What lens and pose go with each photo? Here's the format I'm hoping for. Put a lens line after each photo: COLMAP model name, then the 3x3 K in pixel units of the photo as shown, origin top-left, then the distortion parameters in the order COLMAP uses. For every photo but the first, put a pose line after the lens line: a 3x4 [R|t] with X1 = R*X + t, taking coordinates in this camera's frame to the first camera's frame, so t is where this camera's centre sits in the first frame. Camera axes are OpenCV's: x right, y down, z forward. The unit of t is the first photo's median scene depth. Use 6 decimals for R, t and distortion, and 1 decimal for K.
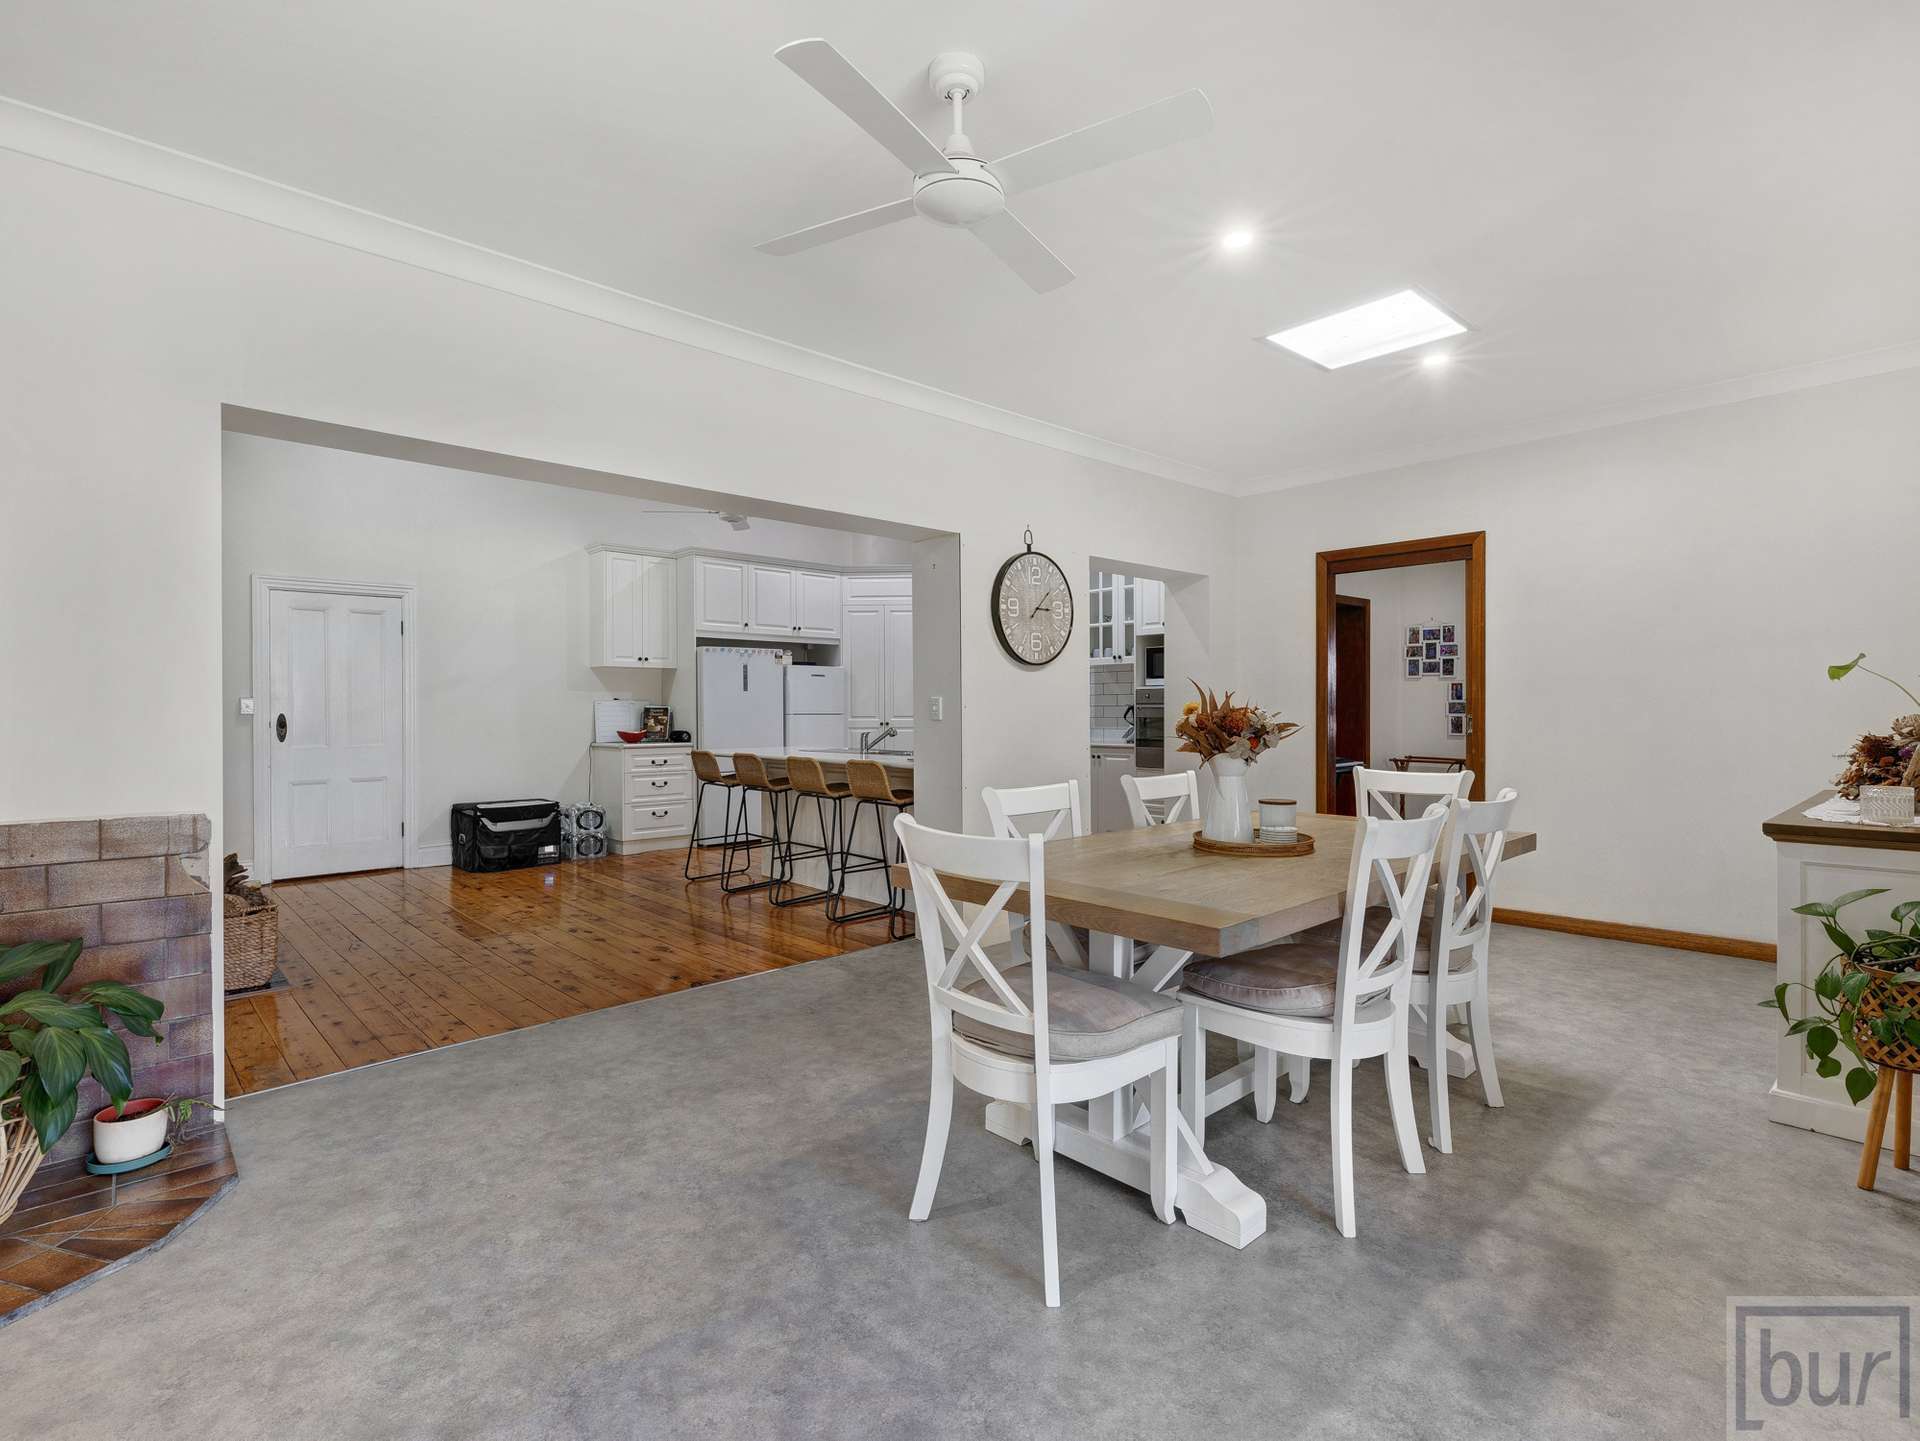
lens RADIAL K [[929.7, 0, 966.2], [0, 929.7, 721.3], [0, 0, 1]] dist [0.002116, 0.000410]
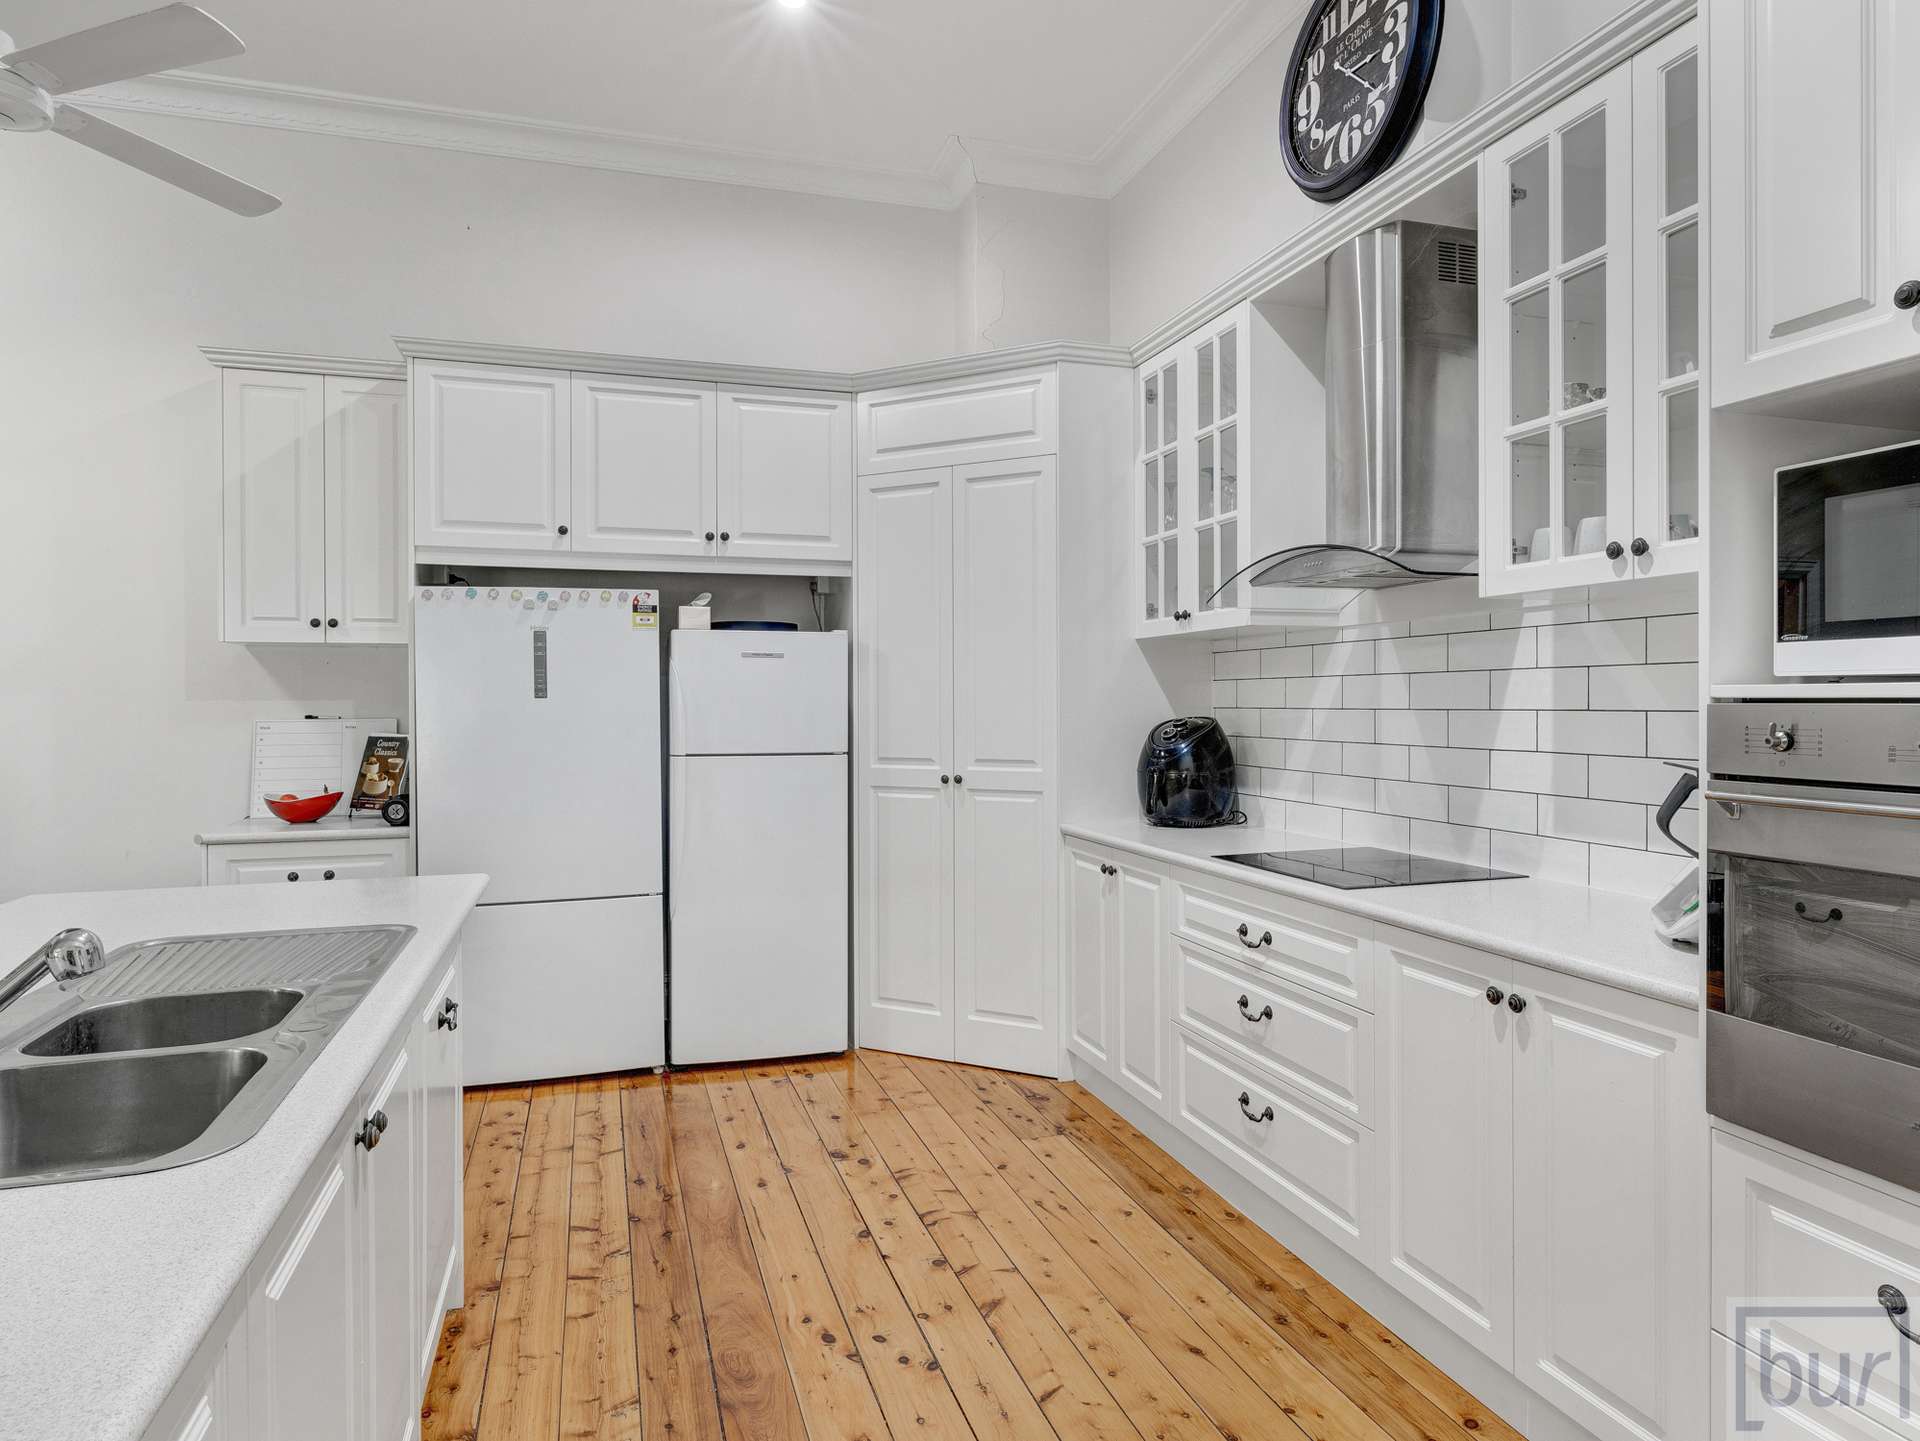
lens RADIAL K [[1134.4, 0, 966.4], [0, 1134.4, 708.5], [0, 0, 1]] dist [-0.004284, 0.001498]
pose [[0.900750, 0.002262, -0.434331, 0.134448], [-0.003812, 0.999989, -0.002697, -0.028352], [0.434321, 0.004085, 0.900749, 0.667433]]
